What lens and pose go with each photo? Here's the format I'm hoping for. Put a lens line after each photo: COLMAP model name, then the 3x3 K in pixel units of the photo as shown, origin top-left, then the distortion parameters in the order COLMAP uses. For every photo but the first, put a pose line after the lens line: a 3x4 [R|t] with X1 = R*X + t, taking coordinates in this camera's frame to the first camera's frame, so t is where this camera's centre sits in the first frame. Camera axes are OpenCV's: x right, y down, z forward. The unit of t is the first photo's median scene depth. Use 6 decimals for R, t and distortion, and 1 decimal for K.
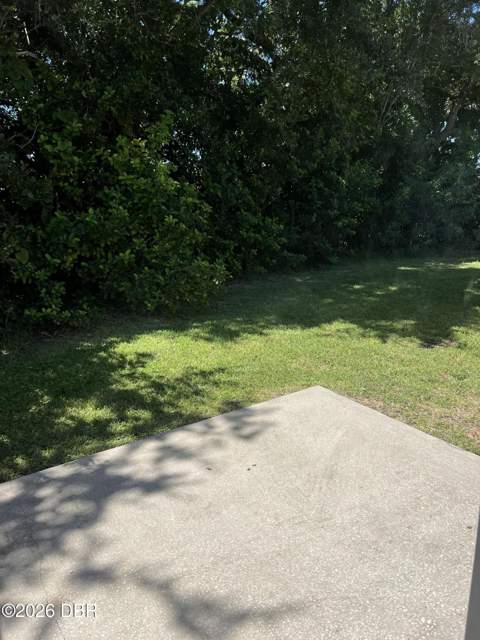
lens RADIAL K [[488.2, 0, 236.2], [0, 488.2, 318.7], [0, 0, 1]] dist [0.035818, -0.014089]
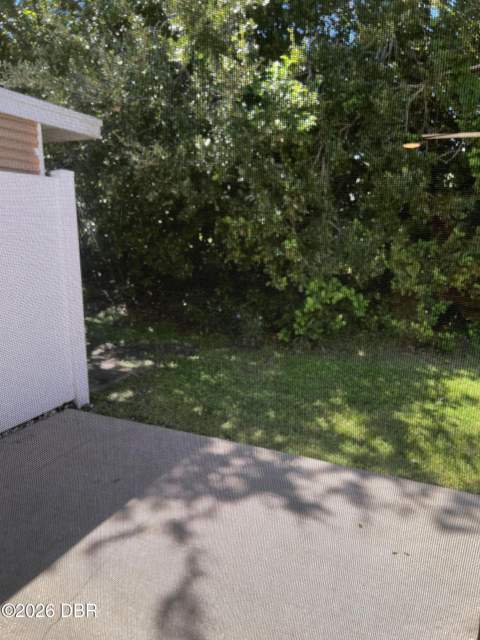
lens RADIAL K [[488.2, 0, 237.0], [0, 488.2, 321.5], [0, 0, 1]] dist [0.035818, -0.014089]
pose [[0.532820, 0.213569, -0.818835, 0.380751], [-0.225640, 0.968452, 0.105767, -0.076211], [0.815592, 0.128407, 0.564200, 0.216352]]
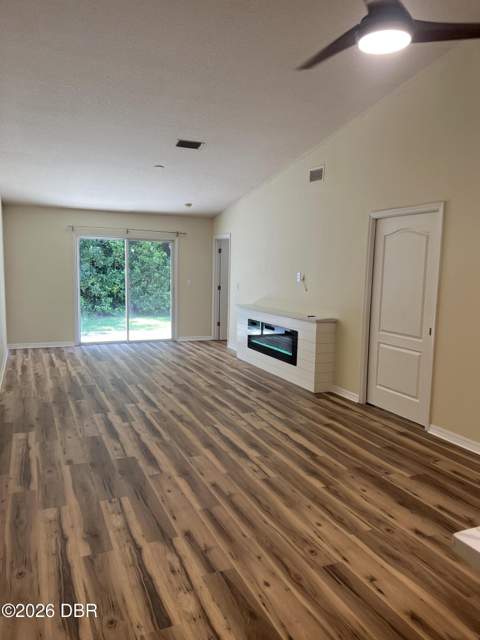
lens RADIAL K [[488.2, 0, 241.7], [0, 488.2, 322.0], [0, 0, 1]] dist [0.035818, -0.014089]
pose [[0.987458, 0.067240, -0.142850, 1.089969], [-0.084644, 0.989222, -0.119479, 0.478256], [0.133277, 0.130072, 0.982506, -2.193788]]
